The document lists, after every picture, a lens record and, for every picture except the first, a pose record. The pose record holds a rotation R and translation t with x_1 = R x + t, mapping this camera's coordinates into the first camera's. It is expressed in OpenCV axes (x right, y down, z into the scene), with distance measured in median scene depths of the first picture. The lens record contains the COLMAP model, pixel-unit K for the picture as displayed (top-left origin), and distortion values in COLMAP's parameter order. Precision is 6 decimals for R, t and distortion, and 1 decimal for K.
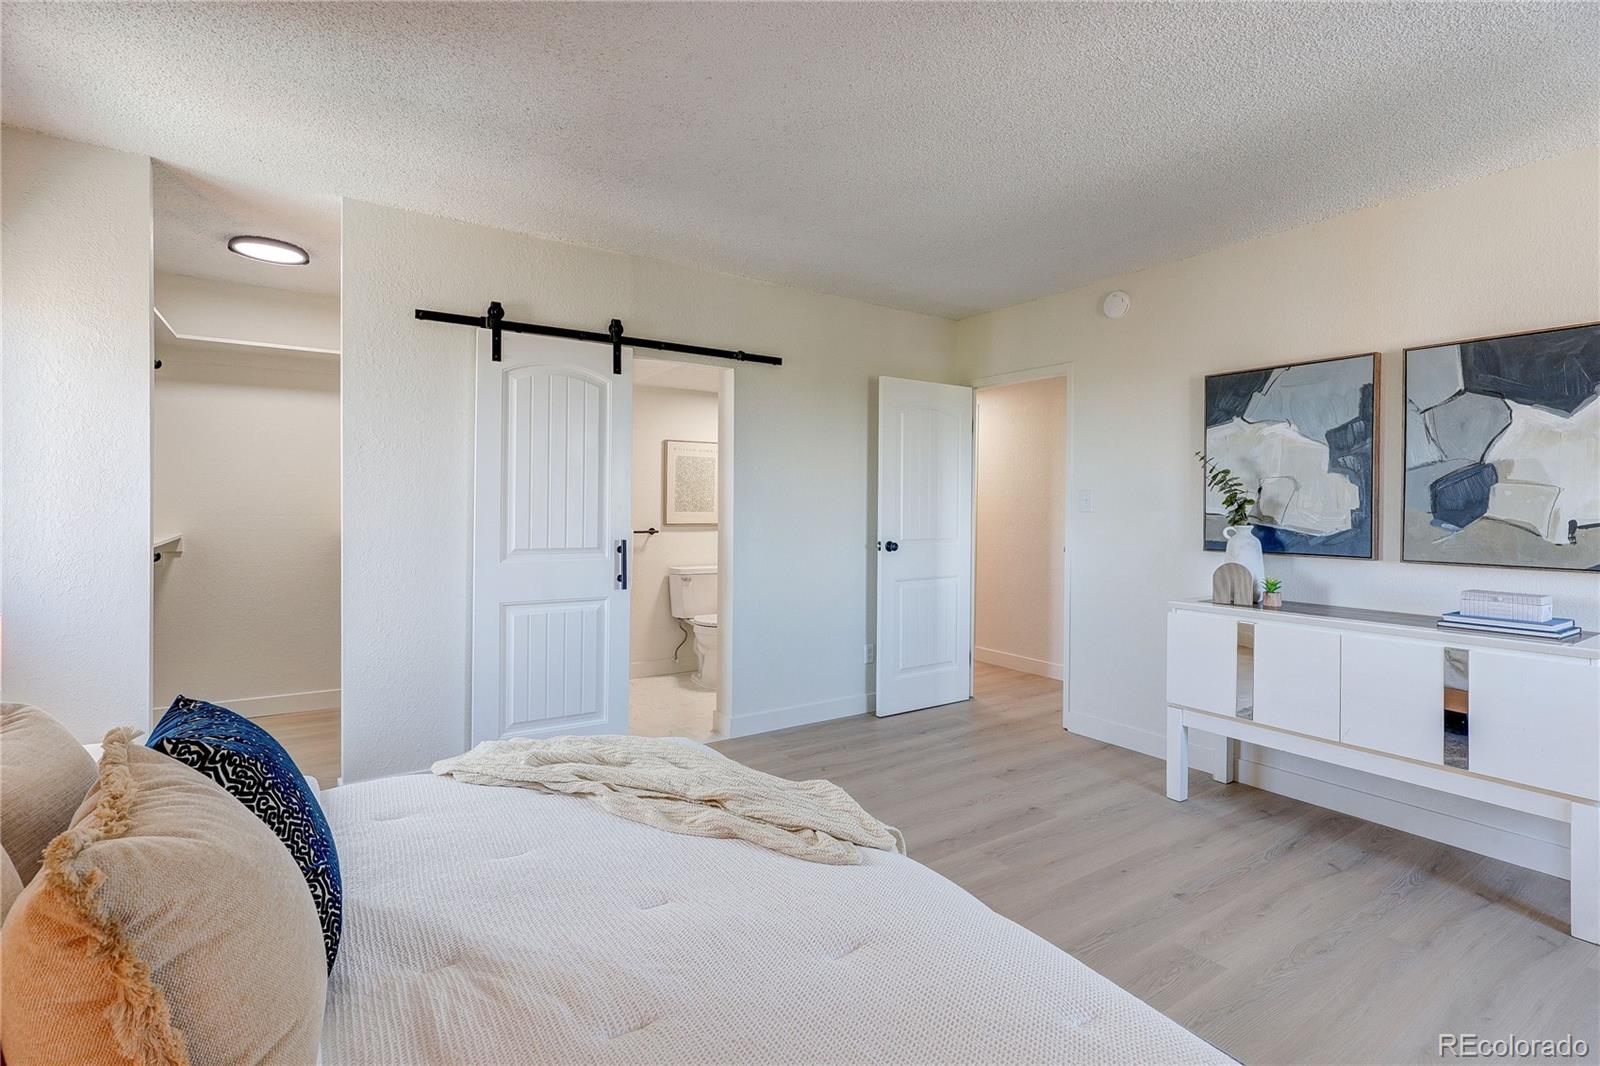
lens RADIAL K [[746.5, 0, 800.0], [0, 746.5, 528.1], [0, 0, 1]] dist [-0.011213, 0.003250]
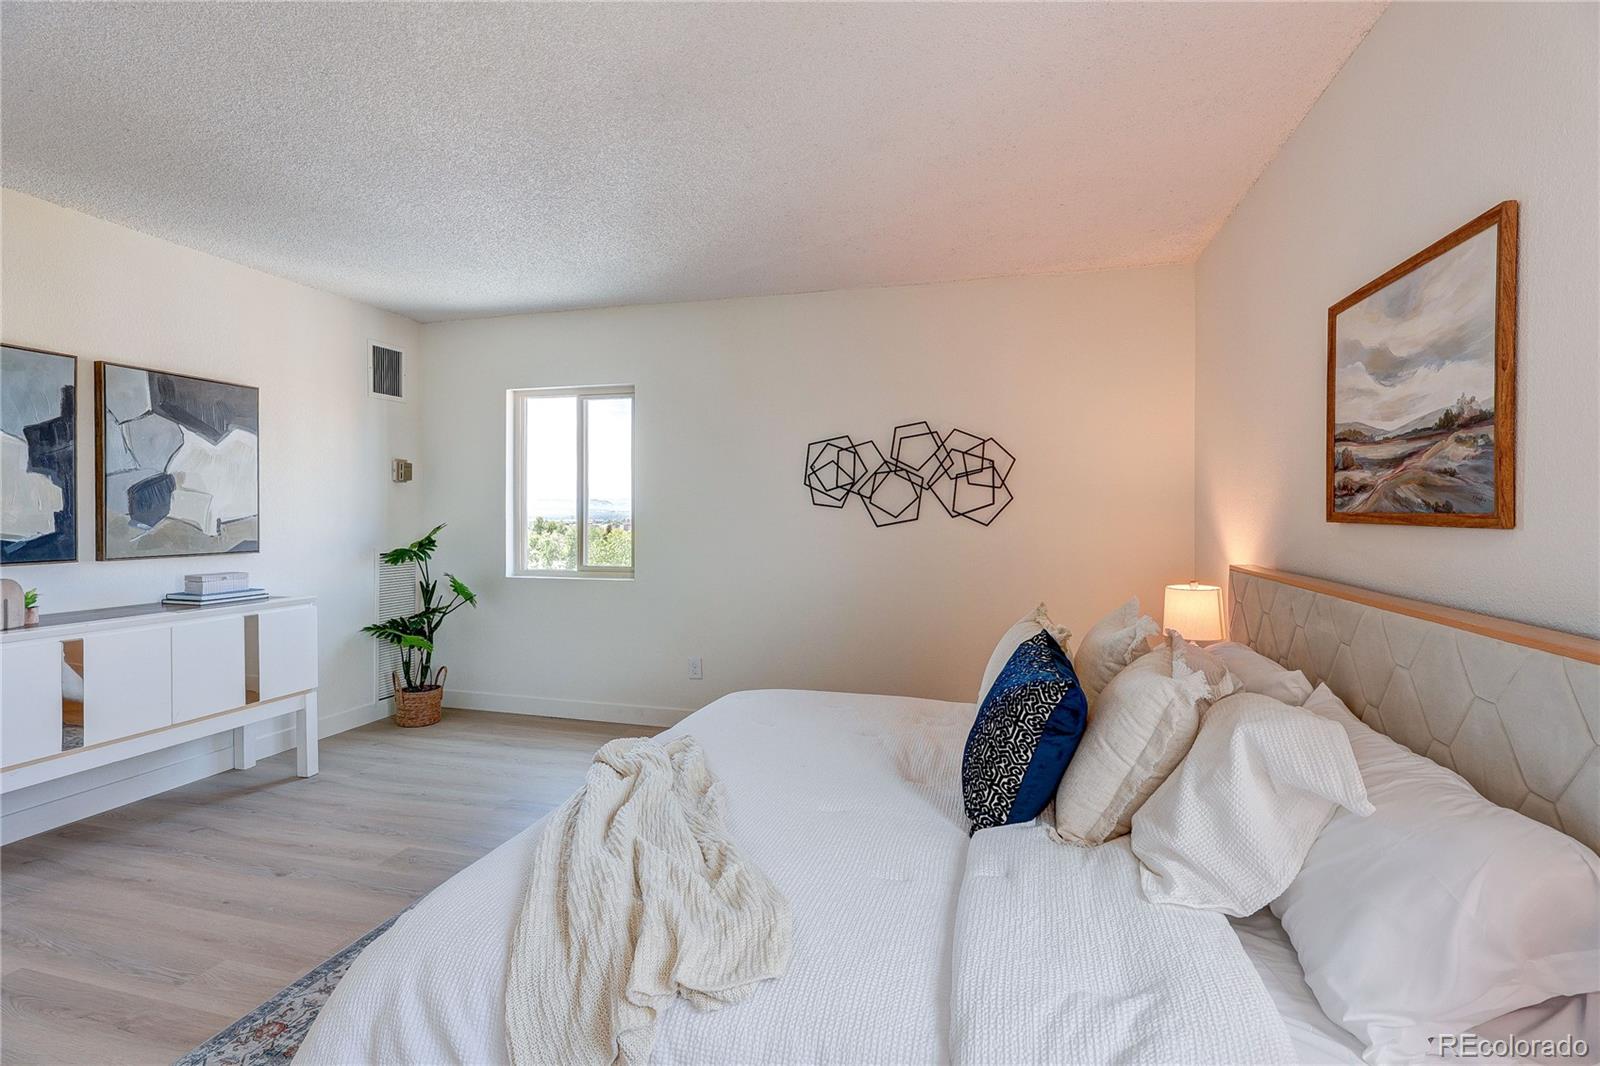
lens RADIAL K [[746.5, 0, 795.8], [0, 746.5, 523.6], [0, 0, 1]] dist [-0.011213, 0.003250]
pose [[-0.659555, -0.018831, 0.751420, -0.683555], [0.017720, 0.999019, 0.040589, -0.034832], [-0.751447, 0.040086, -0.658574, 1.000025]]
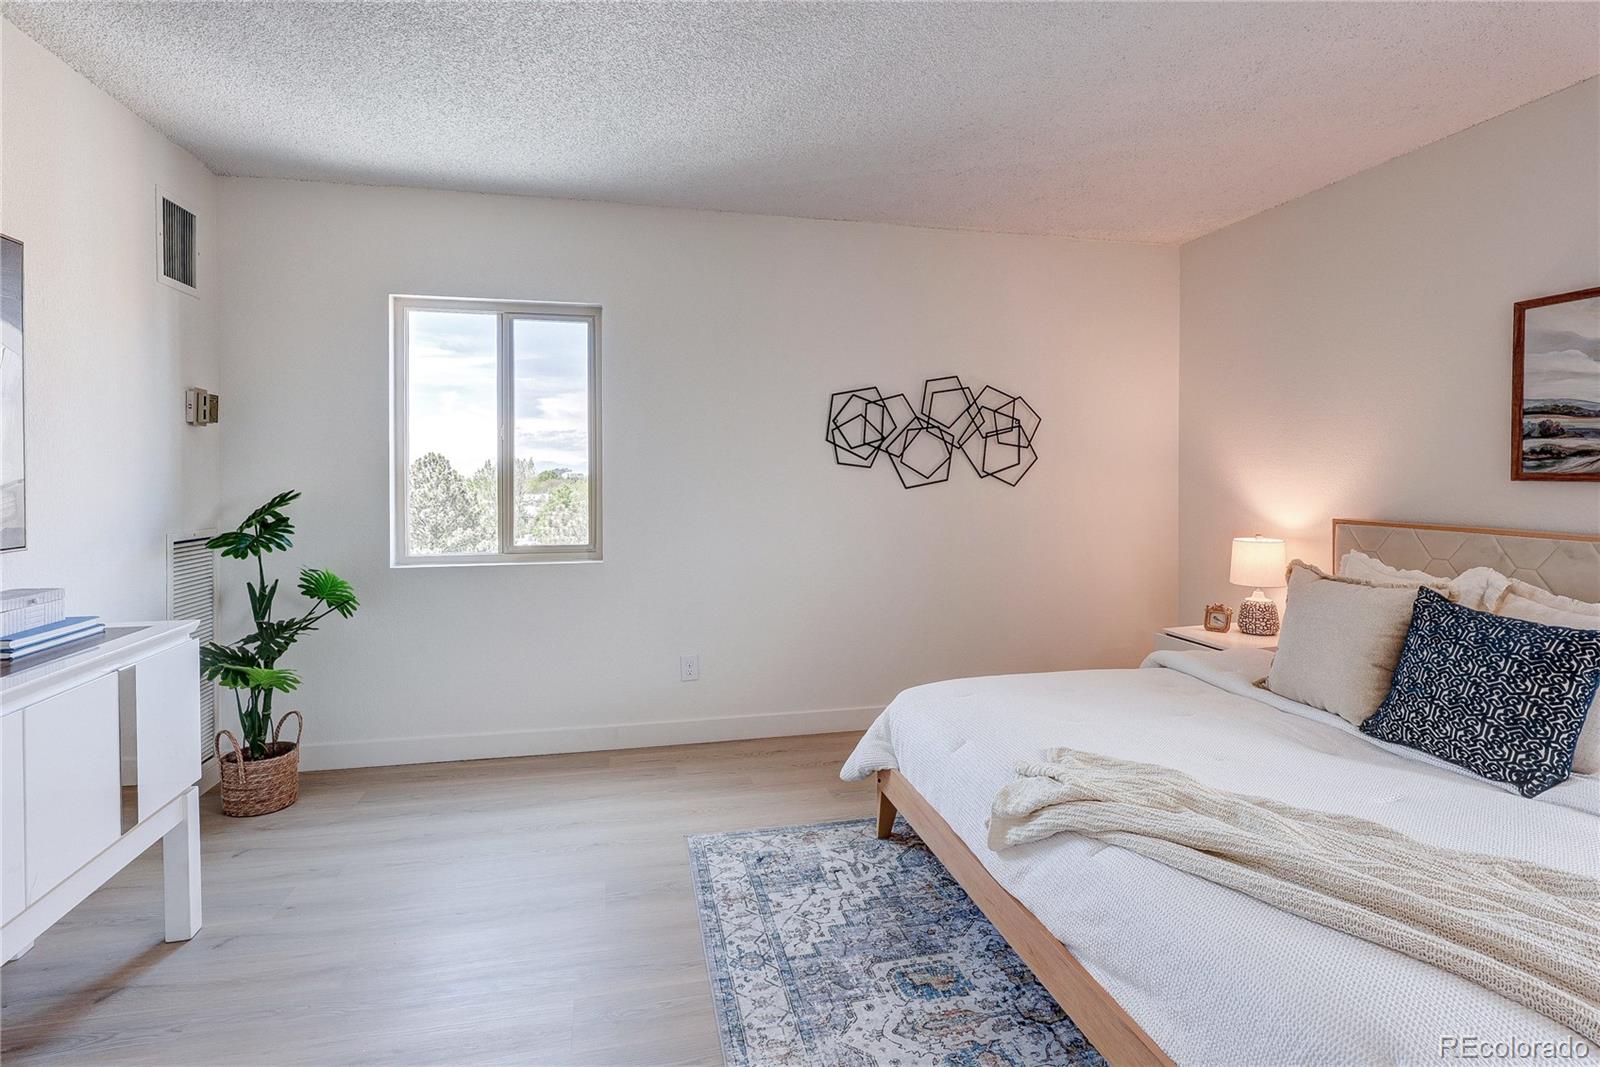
lens RADIAL K [[746.5, 0, 780.5], [0, 746.5, 495.3], [0, 0, 1]] dist [-0.011213, 0.003250]
pose [[-0.940730, -0.016370, 0.338762, 0.052987], [0.005242, 0.998013, 0.062785, -0.039074], [-0.339116, 0.060839, -0.938775, 1.259795]]
